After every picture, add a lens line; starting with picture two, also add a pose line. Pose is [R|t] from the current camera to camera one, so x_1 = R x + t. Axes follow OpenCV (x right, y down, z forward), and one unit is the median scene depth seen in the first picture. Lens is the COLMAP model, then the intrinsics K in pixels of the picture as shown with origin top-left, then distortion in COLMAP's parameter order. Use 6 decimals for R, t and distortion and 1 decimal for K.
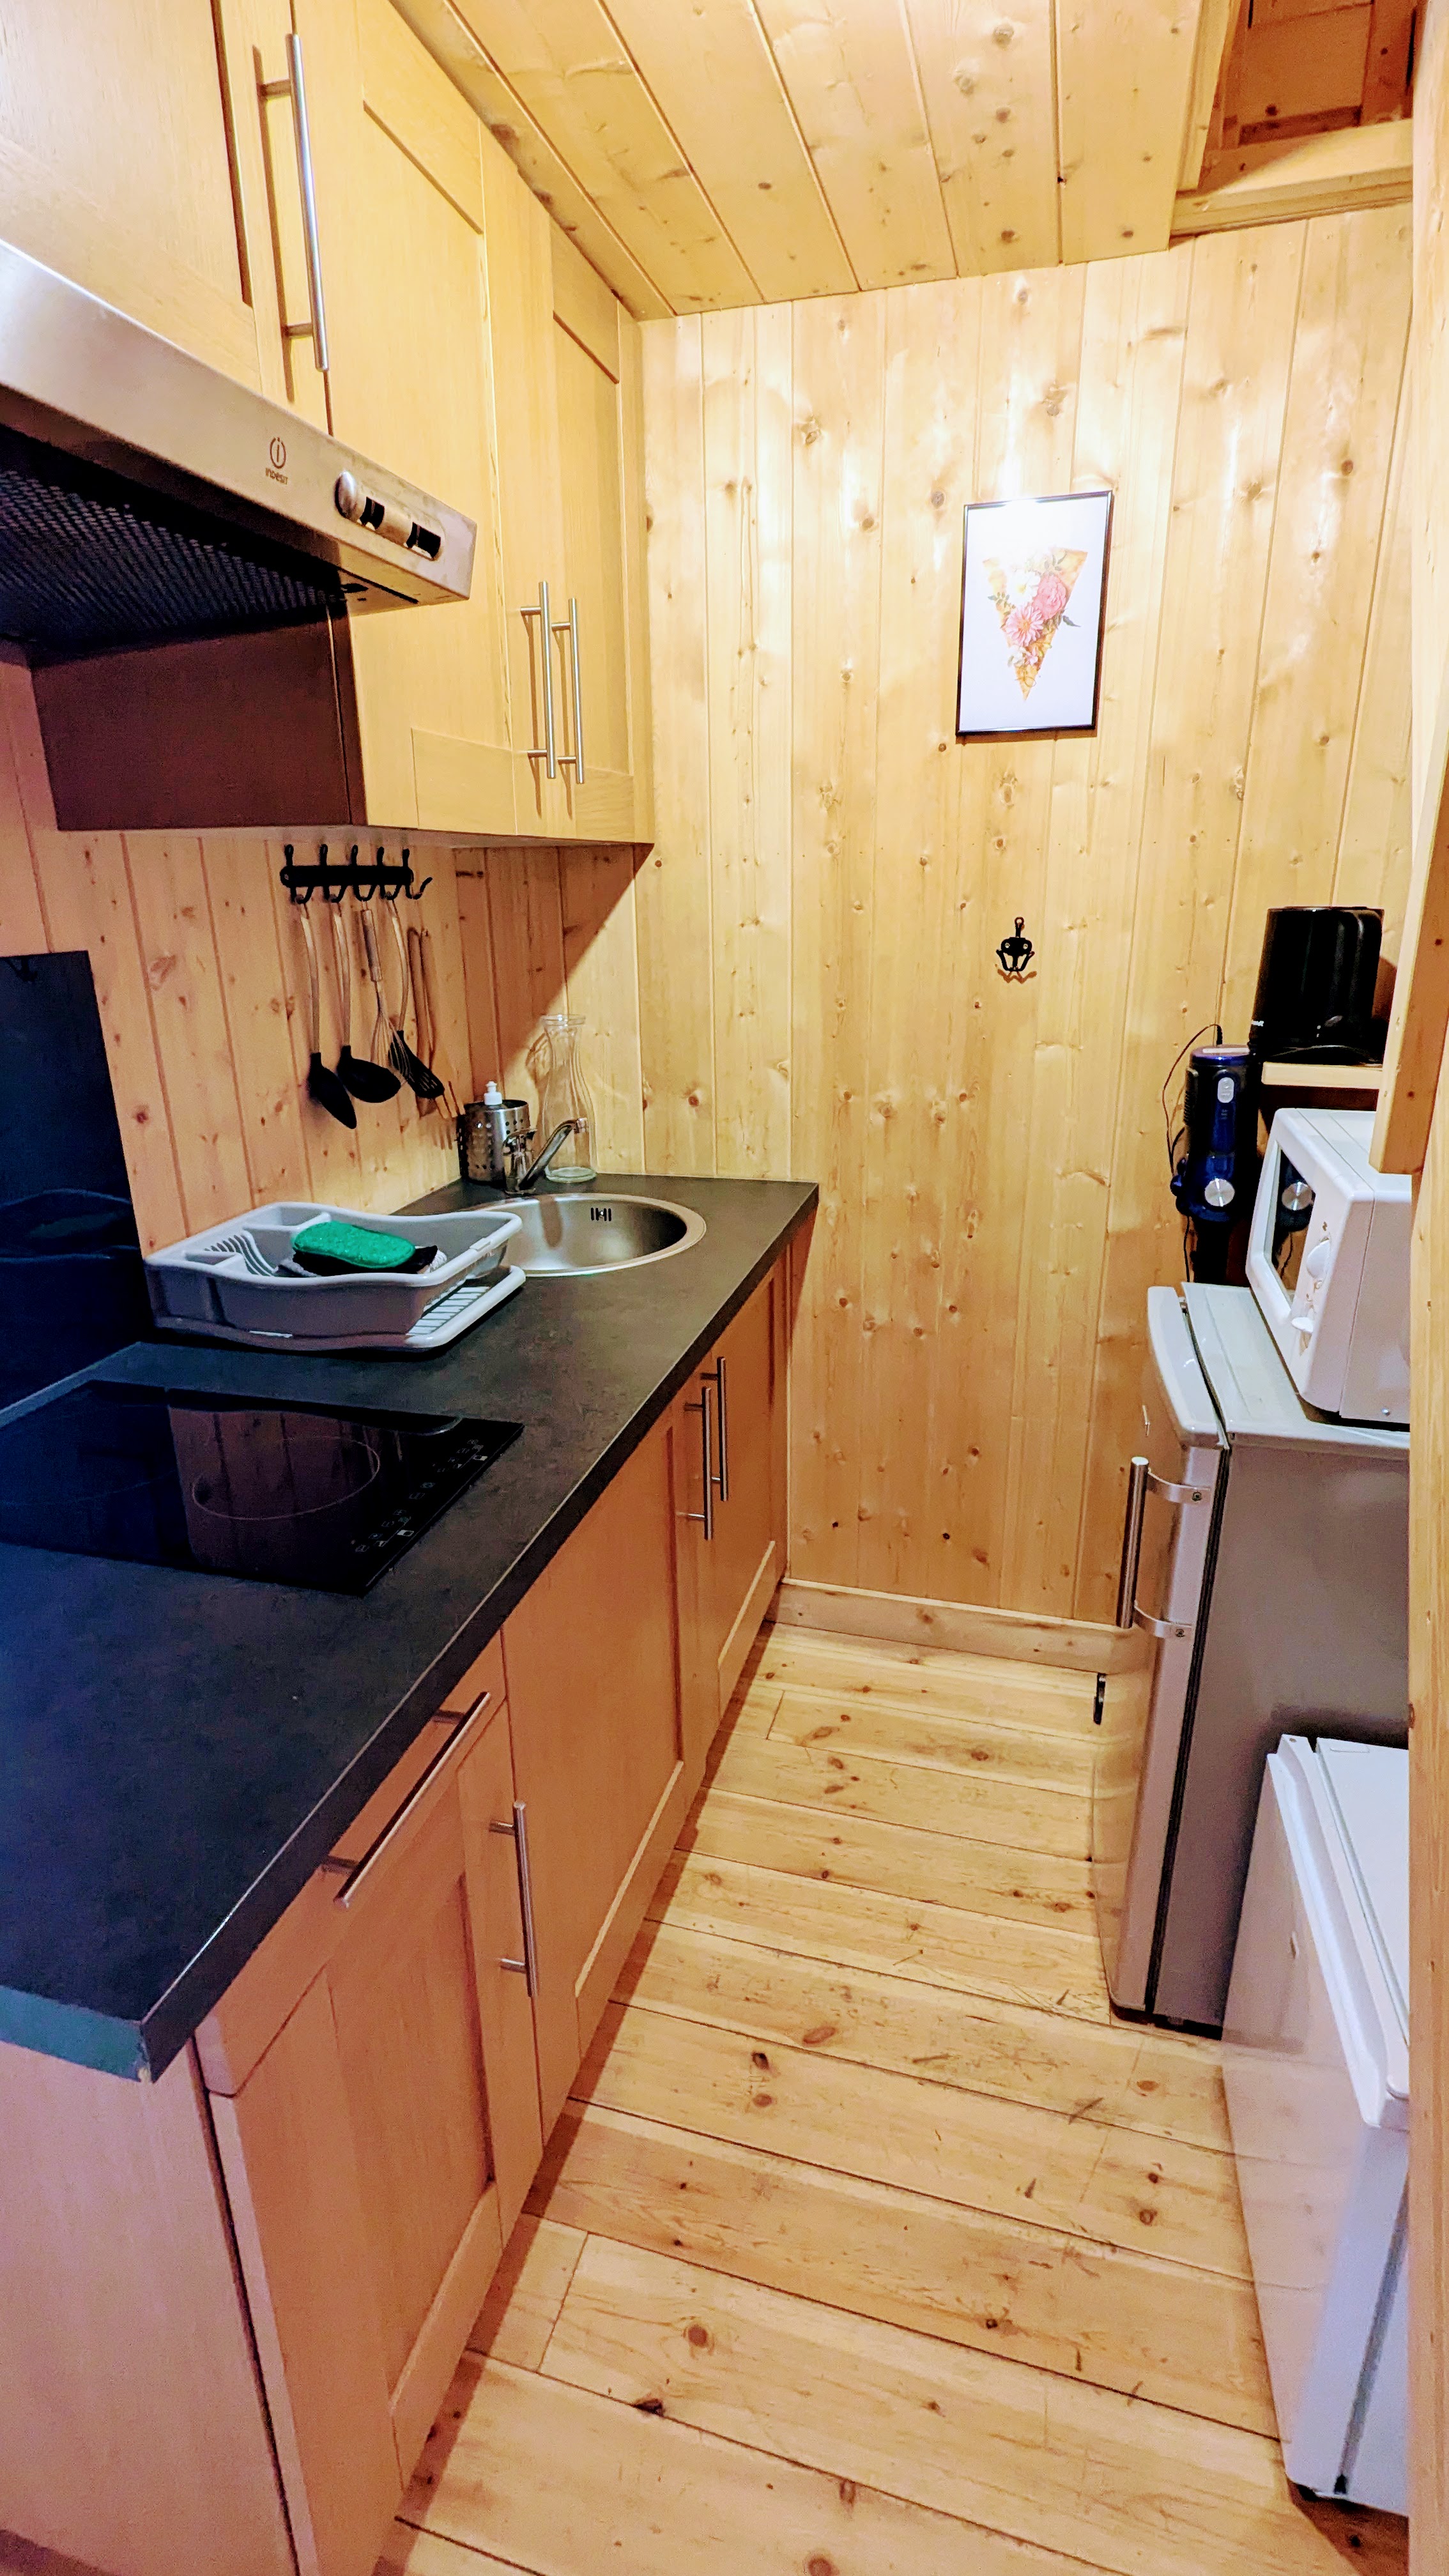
lens RADIAL K [[1214.2, 0, 719.8], [0, 1214.2, 1283.9], [0, 0, 1]] dist [-0.005397, 0.002401]
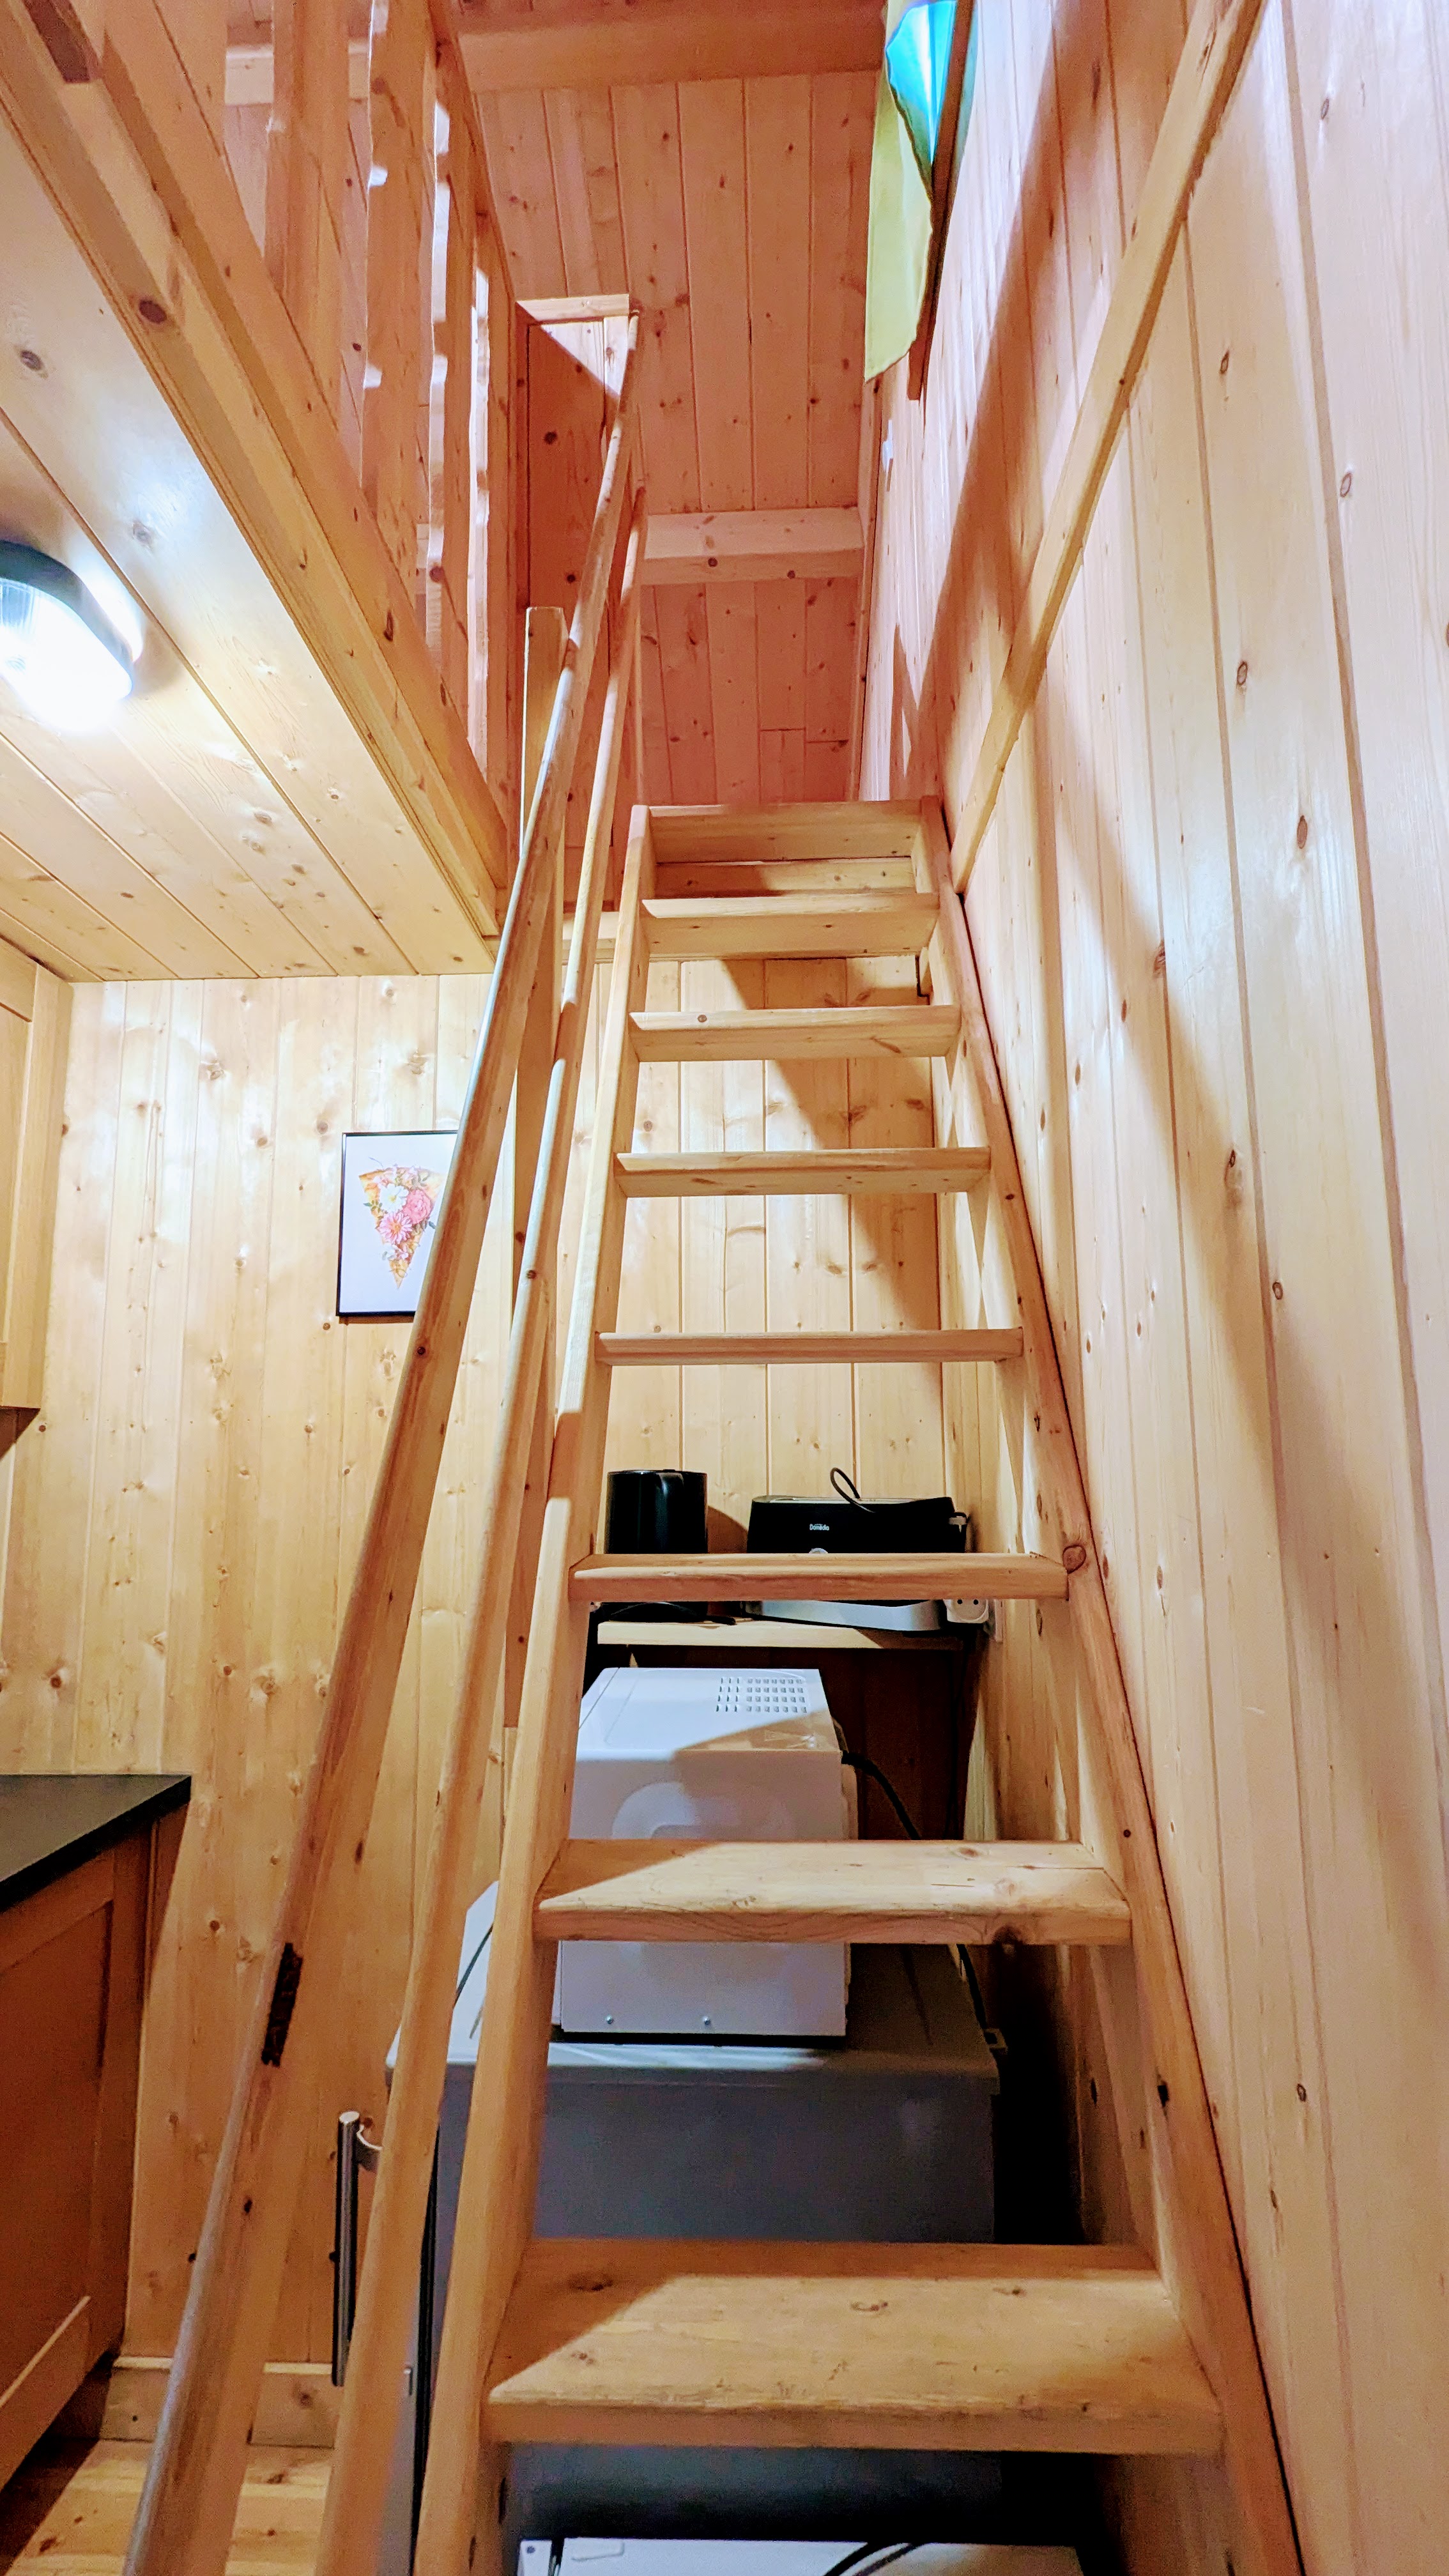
lens RADIAL K [[1214.2, 0, 722.7], [0, 1214.2, 1281.4], [0, 0, 1]] dist [-0.005397, 0.002401]
pose [[0.975180, 0.041866, 0.217417, 0.287889], [0.062419, 0.890149, -0.451374, 0.022095], [-0.212431, 0.453742, 0.865443, -0.006762]]
